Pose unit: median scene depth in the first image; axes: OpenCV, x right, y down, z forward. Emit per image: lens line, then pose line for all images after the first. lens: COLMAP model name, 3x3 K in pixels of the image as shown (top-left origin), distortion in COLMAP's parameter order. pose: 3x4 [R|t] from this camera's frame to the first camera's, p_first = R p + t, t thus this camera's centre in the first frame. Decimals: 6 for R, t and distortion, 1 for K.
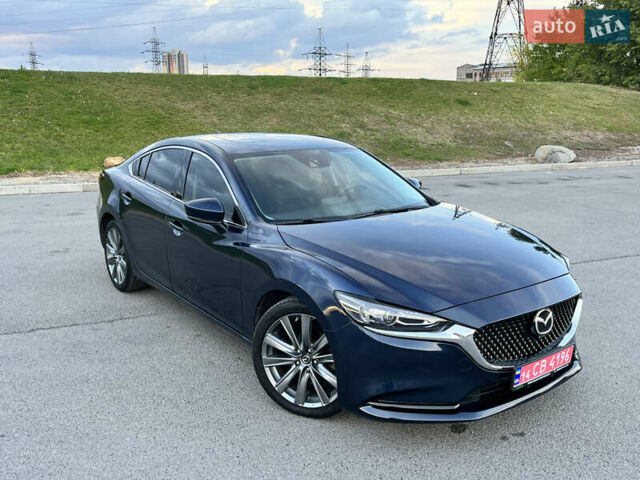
lens RADIAL K [[573.4, 0, 320.0], [0, 573.4, 240.0], [0, 0, 1]] dist [0.104320, -0.205822]
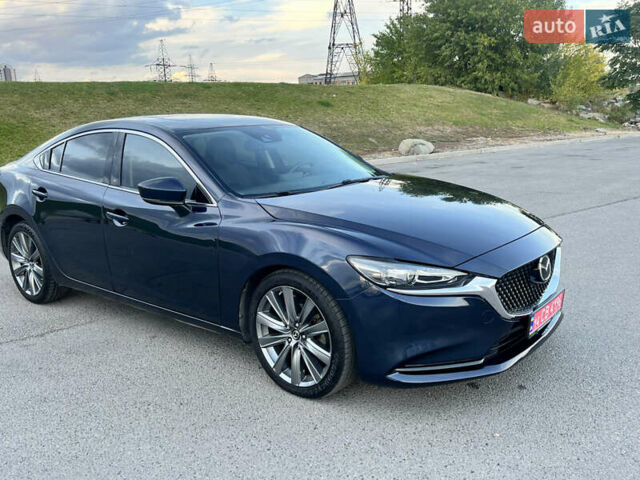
lens RADIAL K [[564.8, 0, 320.0], [0, 564.8, 240.0], [0, 0, 1]] dist [0.123547, -0.187170]
pose [[0.971660, -0.089799, 0.218662, -0.115147], [0.091093, 0.995834, 0.004175, 0.029304], [-0.218126, 0.015862, 0.975792, 0.061983]]
